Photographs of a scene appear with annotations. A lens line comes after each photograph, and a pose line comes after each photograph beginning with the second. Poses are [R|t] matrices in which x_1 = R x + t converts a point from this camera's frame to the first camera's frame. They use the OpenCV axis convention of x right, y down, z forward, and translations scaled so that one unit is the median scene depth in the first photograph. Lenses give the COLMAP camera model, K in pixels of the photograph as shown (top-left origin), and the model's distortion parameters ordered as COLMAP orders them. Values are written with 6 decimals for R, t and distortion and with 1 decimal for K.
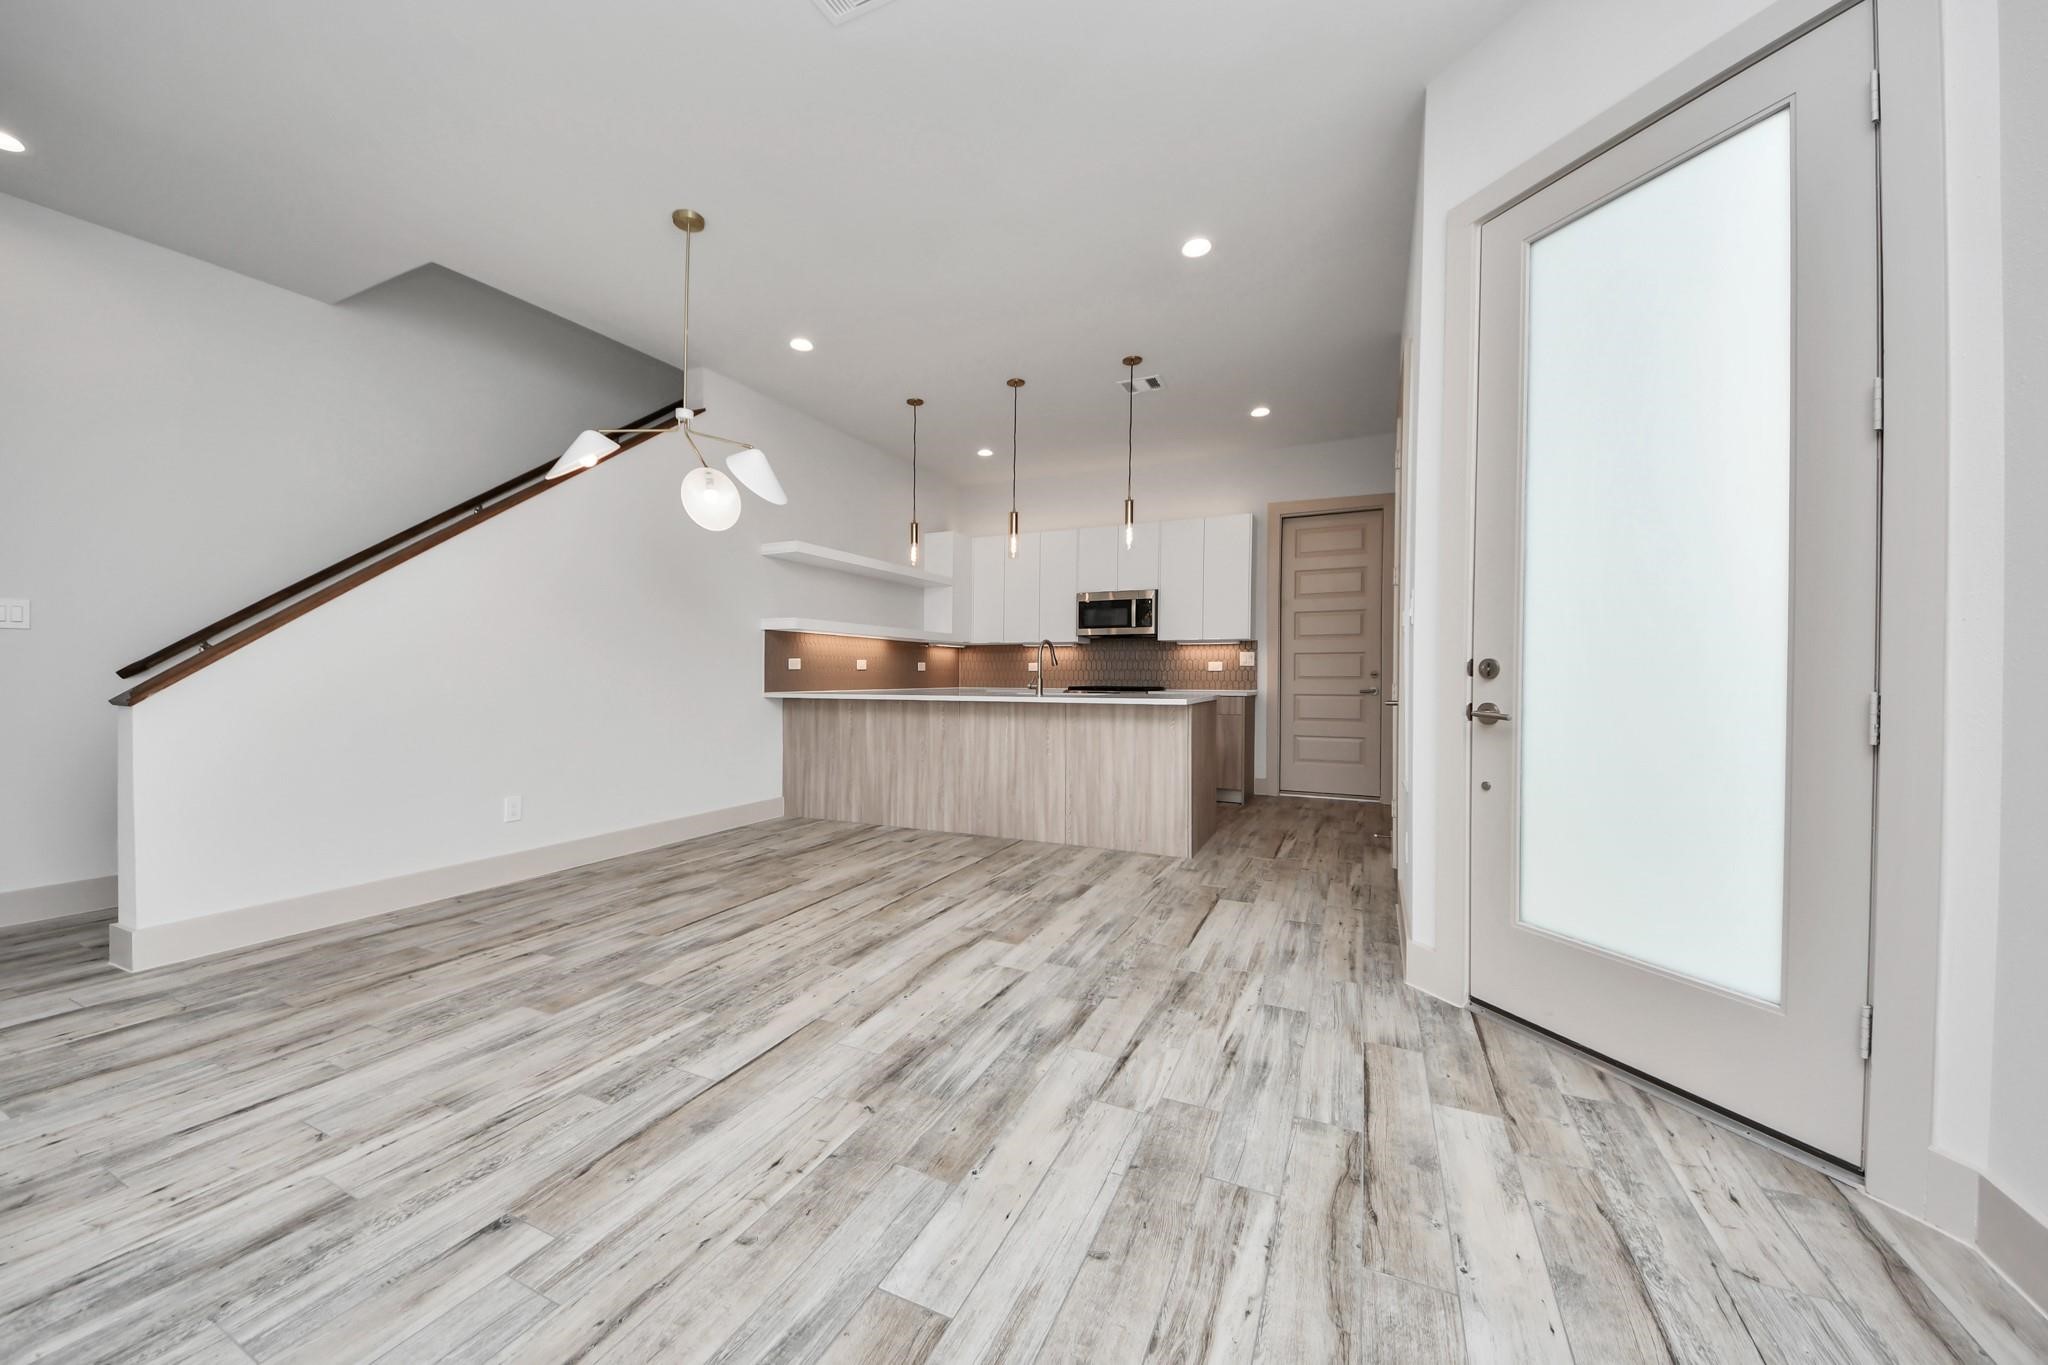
lens RADIAL K [[735.7, 0, 1009.2], [0, 735.7, 675.0], [0, 0, 1]] dist [0.038615, -0.023195]
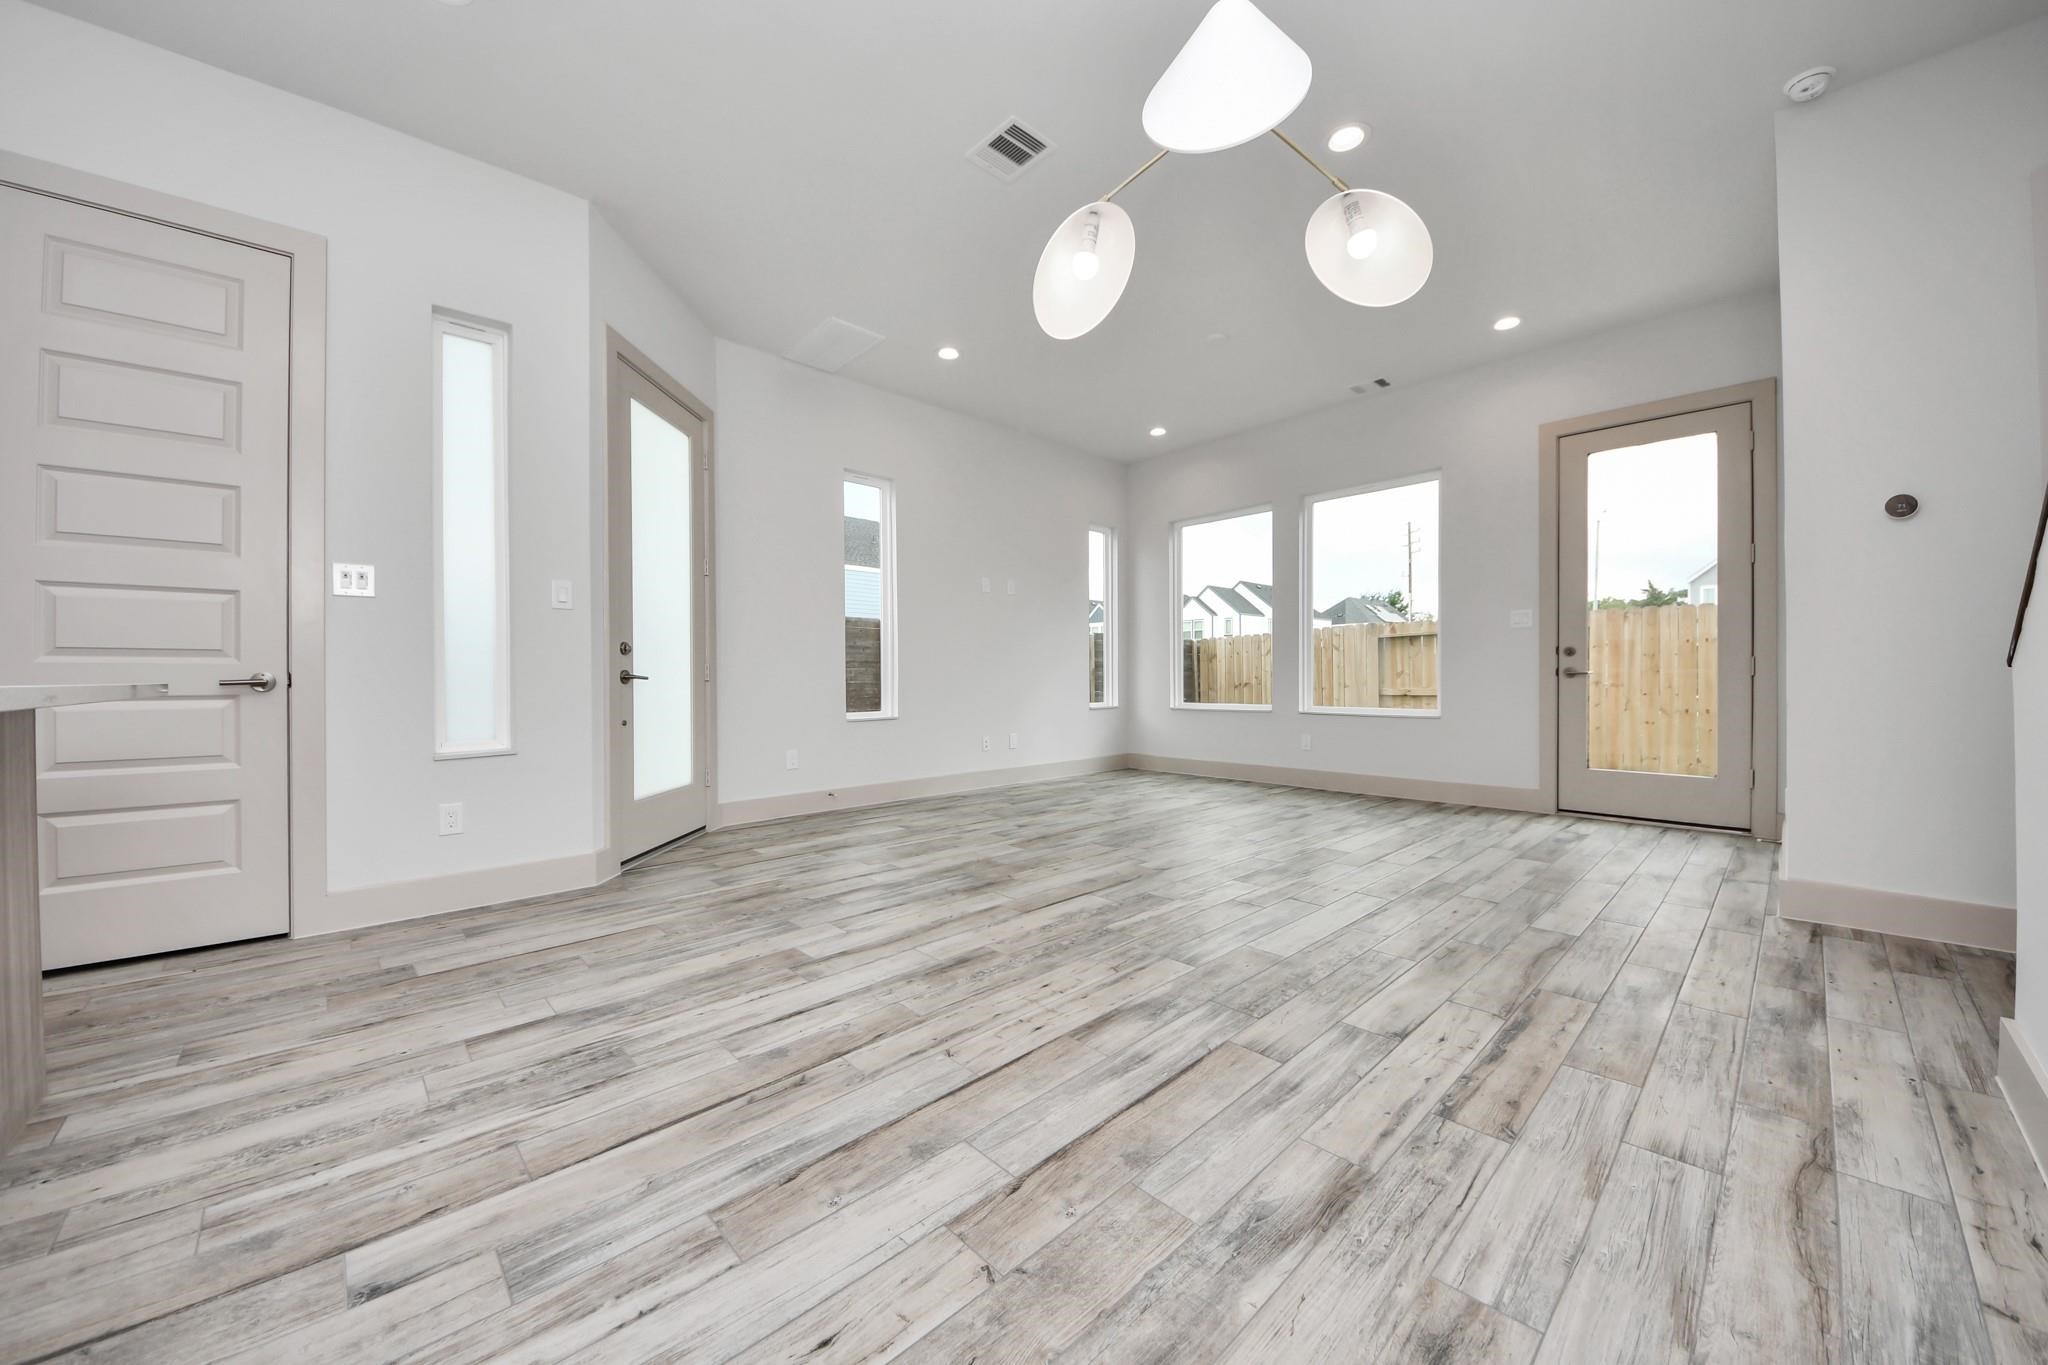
lens RADIAL K [[729.2, 0, 1024.0], [0, 729.2, 682.5], [0, 0, 1]] dist [0.039956, -0.022458]
pose [[-0.936125, 0.000639, 0.351666, -0.533027], [0.003888, 0.999956, 0.008533, 0.040431], [-0.351645, 0.009355, -0.936087, 1.653684]]
